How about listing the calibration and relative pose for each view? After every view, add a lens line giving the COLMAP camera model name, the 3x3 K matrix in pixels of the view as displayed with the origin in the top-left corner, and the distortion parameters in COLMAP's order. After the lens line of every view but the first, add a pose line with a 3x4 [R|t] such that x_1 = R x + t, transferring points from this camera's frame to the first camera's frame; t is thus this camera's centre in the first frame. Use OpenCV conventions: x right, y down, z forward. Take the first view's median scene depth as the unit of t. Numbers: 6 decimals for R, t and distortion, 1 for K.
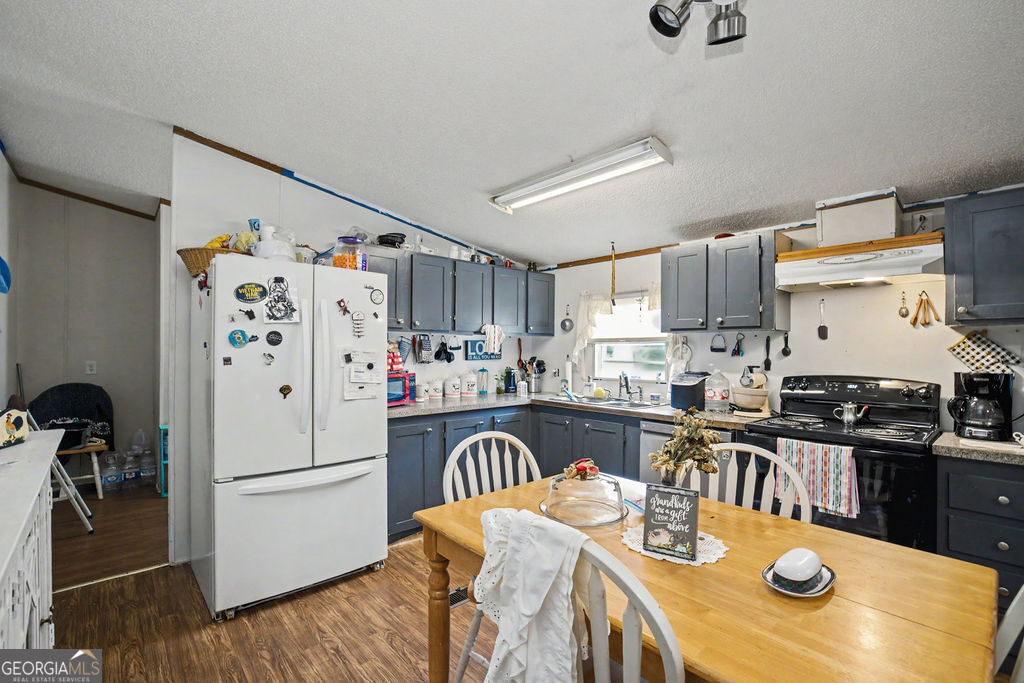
lens RADIAL K [[463.5, 0, 508.8], [0, 463.5, 347.0], [0, 0, 1]] dist [-0.039252, 0.015619]
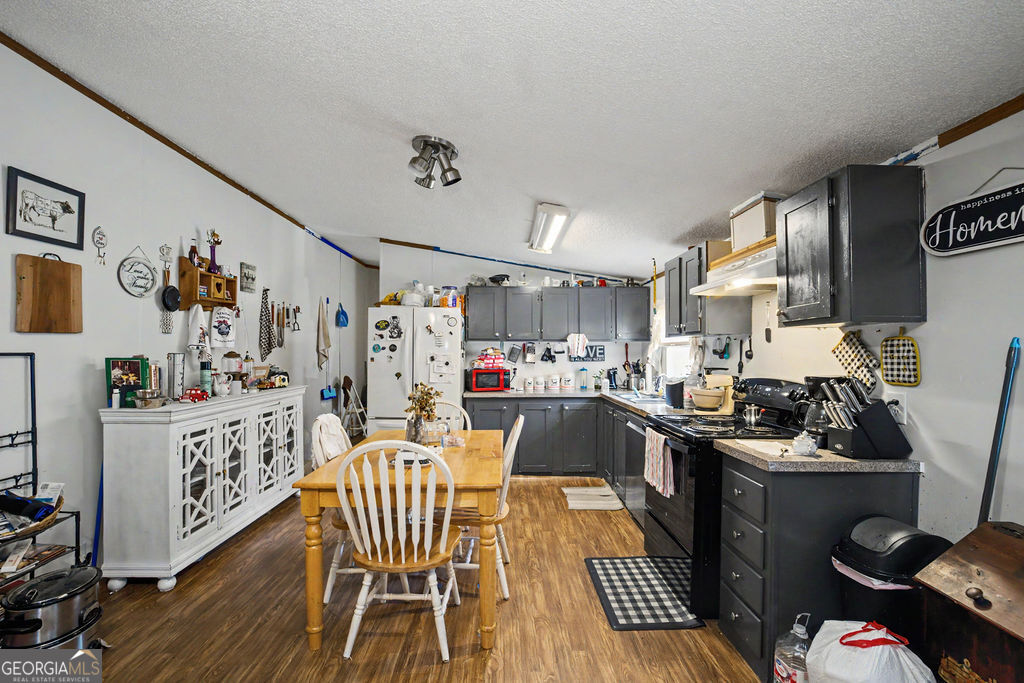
lens RADIAL K [[463.5, 0, 508.8], [0, 463.5, 347.0], [0, 0, 1]] dist [-0.039252, 0.015619]
pose [[0.752067, -0.012075, -0.658976, 0.961106], [0.006795, 0.999921, -0.010567, 0.000702], [0.659051, 0.003470, 0.752090, -0.121608]]
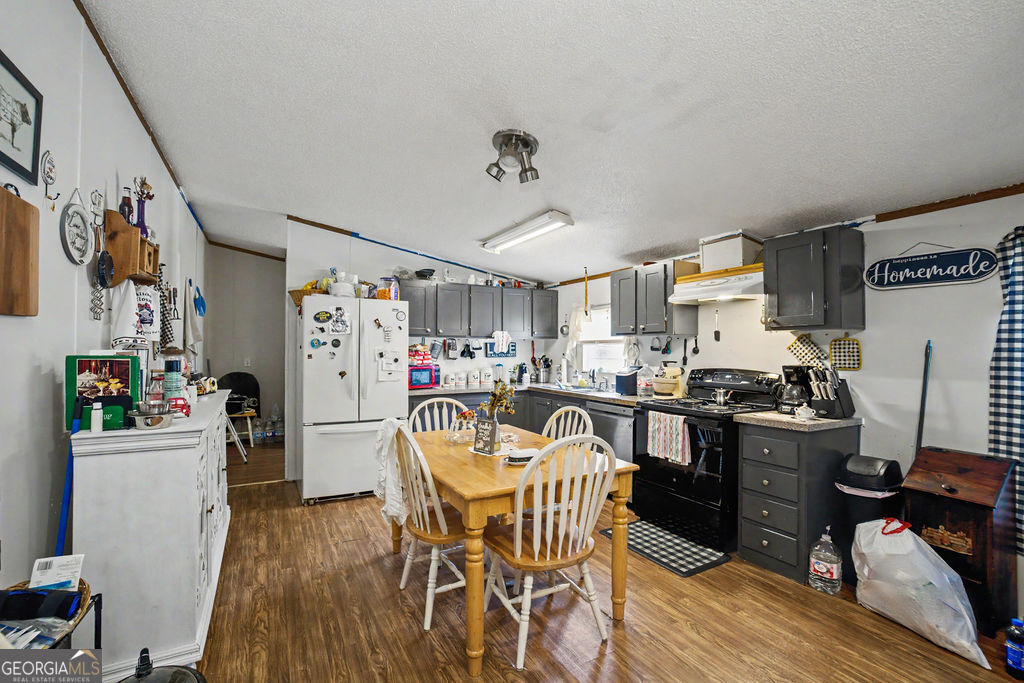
lens RADIAL K [[456.8, 0, 512.0], [0, 456.8, 341.5], [0, 0, 1]] dist [-0.039089, 0.014116]
pose [[0.974685, -0.006704, -0.223484, 0.422961], [0.004077, 0.999917, -0.012213, -0.001818], [0.223547, 0.010992, 0.974631, -0.418443]]
